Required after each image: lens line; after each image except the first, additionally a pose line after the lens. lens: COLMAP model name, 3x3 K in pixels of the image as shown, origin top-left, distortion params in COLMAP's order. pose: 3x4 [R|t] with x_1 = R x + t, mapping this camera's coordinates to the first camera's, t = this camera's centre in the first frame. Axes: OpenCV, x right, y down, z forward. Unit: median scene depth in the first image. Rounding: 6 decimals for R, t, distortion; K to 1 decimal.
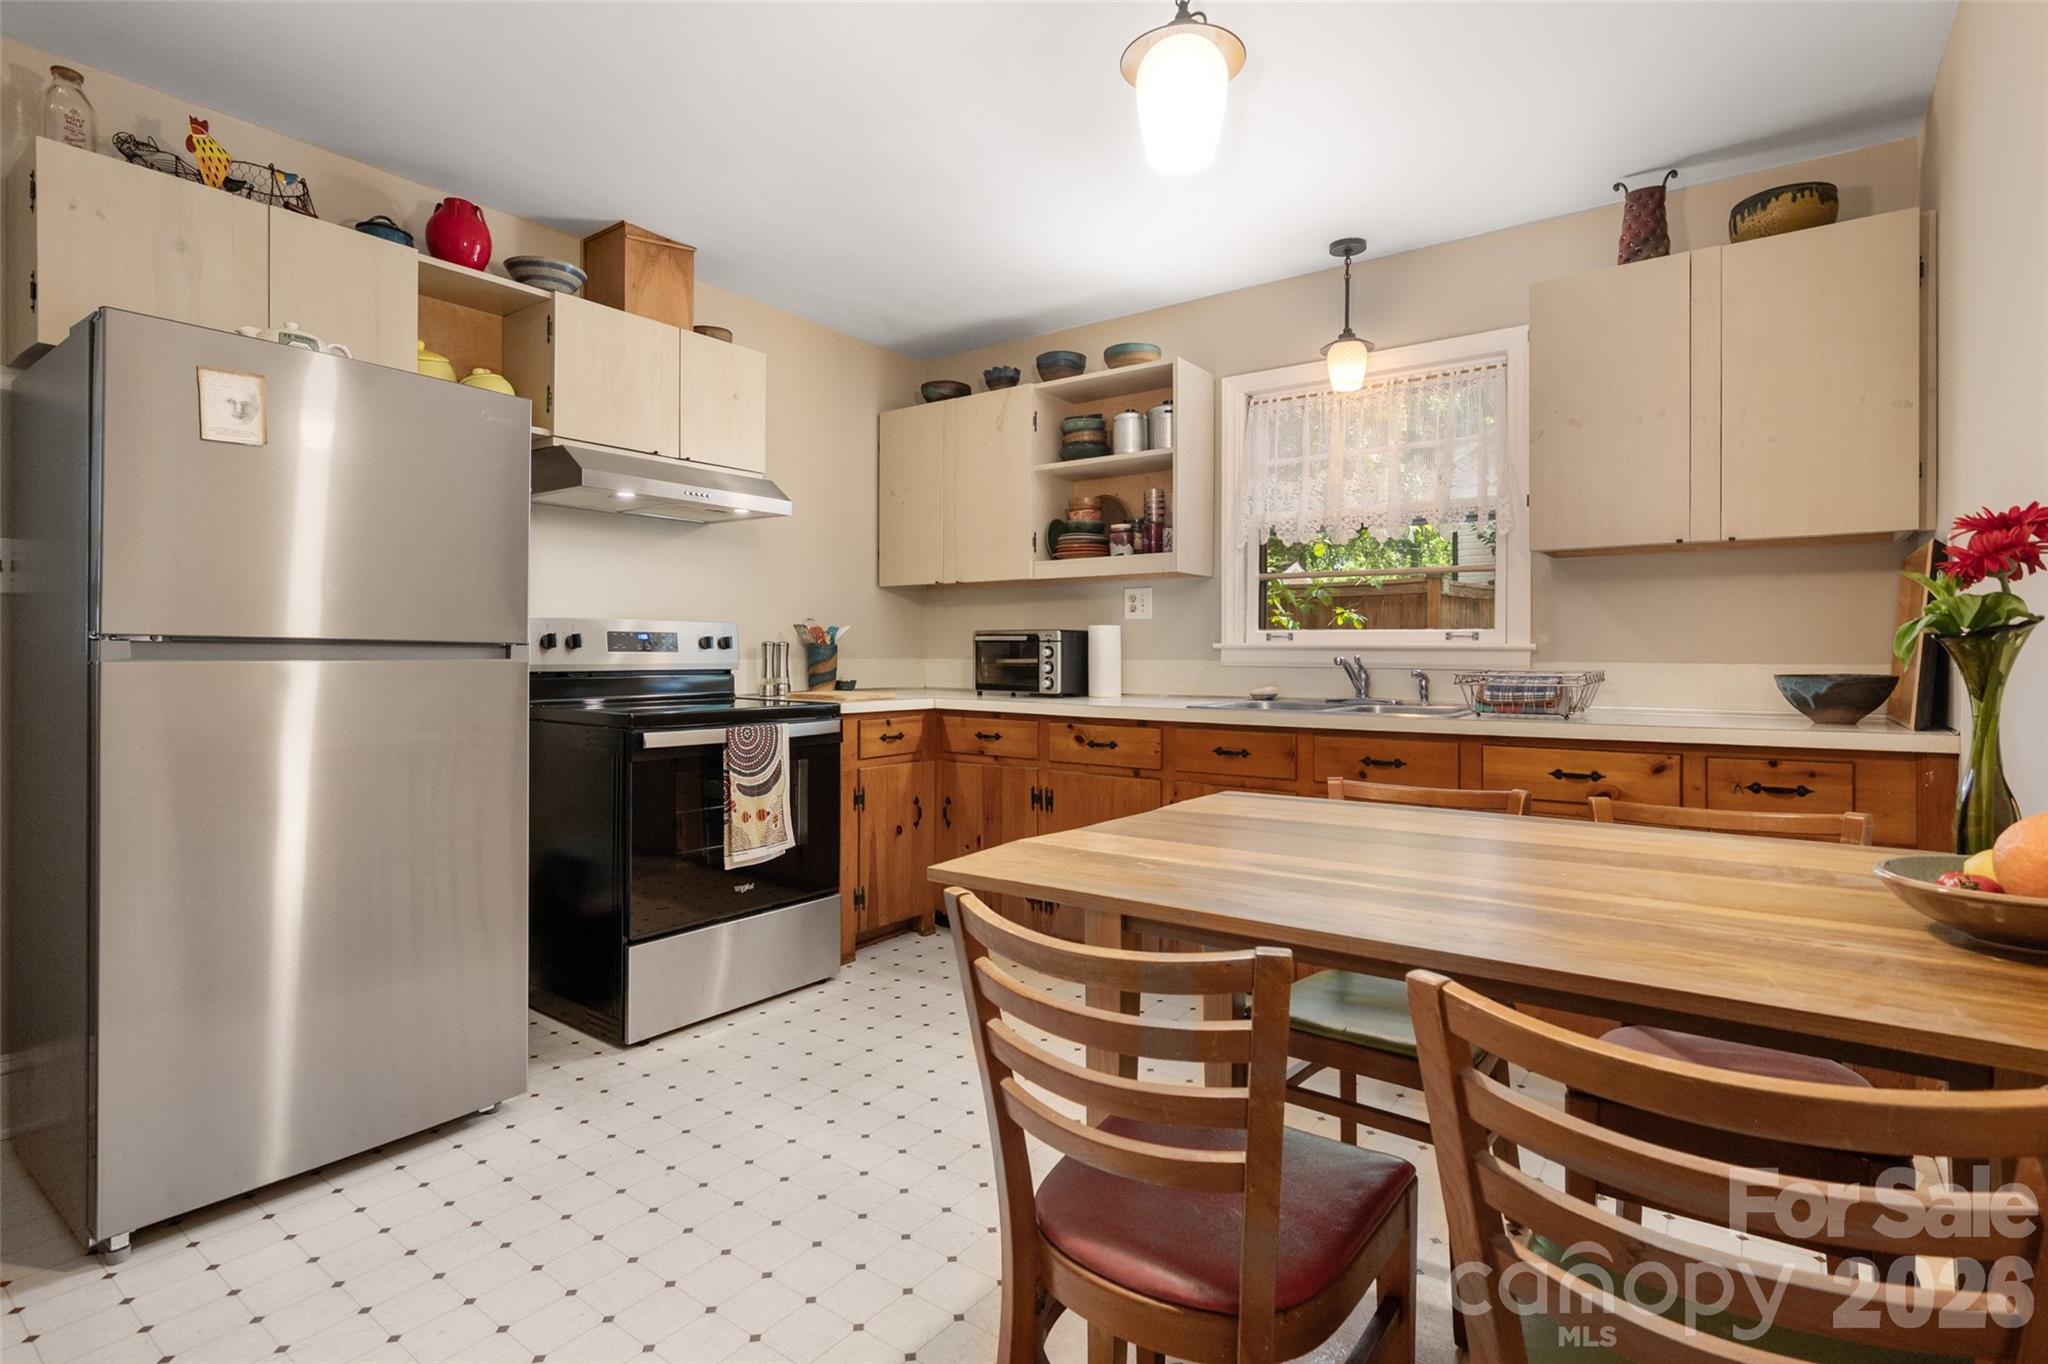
lens RADIAL K [[1027.9, 0, 1026.0], [0, 1027.9, 659.9], [0, 0, 1]] dist [0.000247, 0.000340]
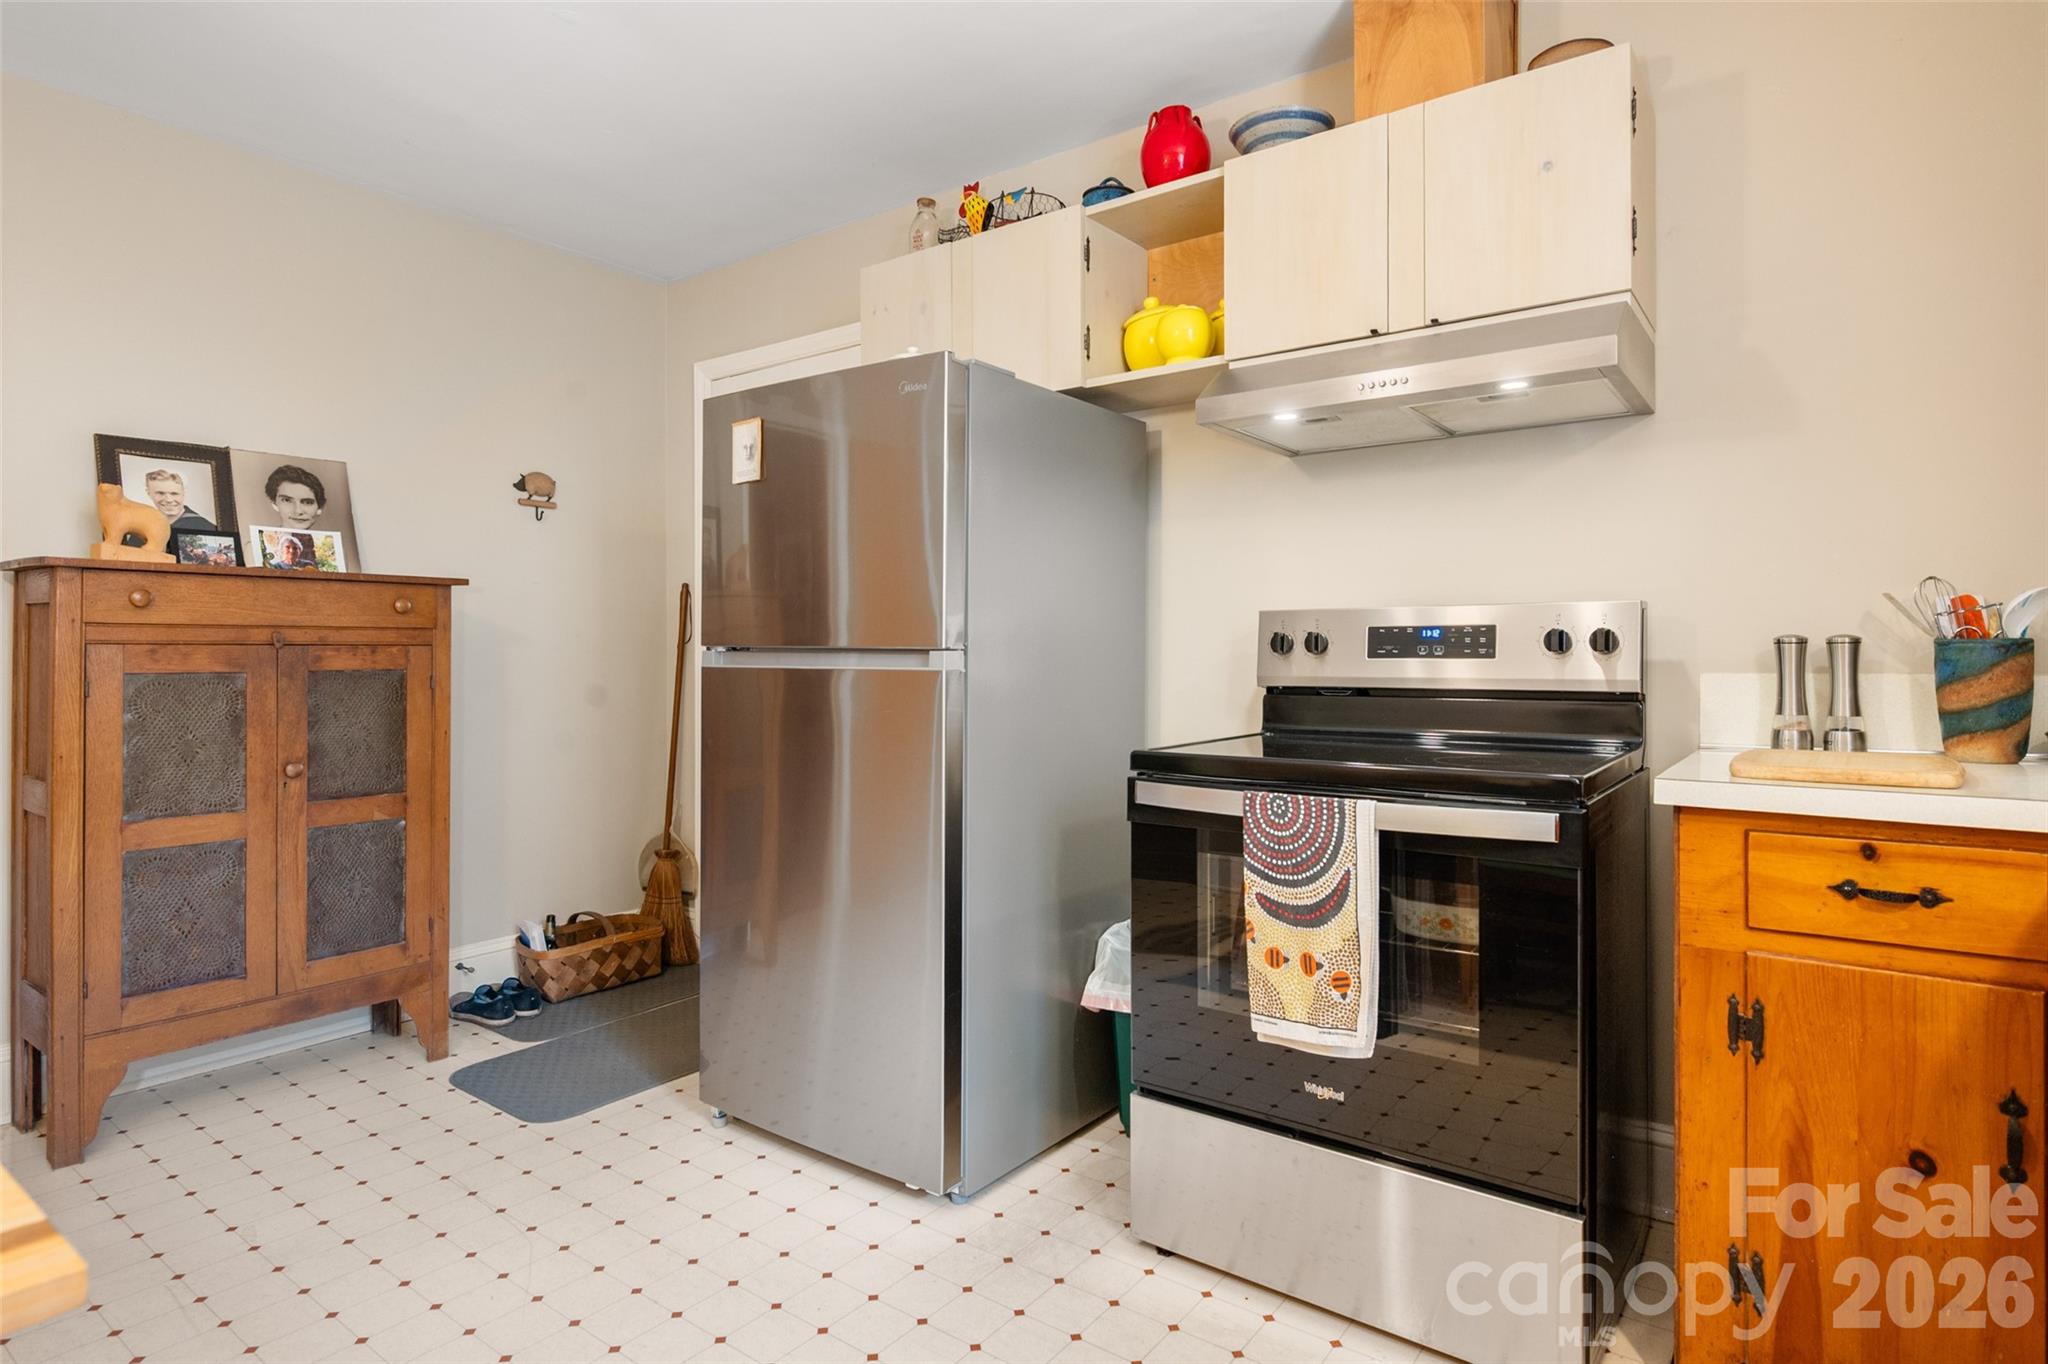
lens RADIAL K [[1102.7, 0, 1031.4], [0, 1102.7, 652.7], [0, 0, 1]] dist [-0.002481, -0.000457]
pose [[-0.005366, -0.004589, -0.999975, 0.305809], [-0.006663, 0.999967, -0.004553, -0.007077], [0.999963, 0.006638, -0.005396, 0.830081]]
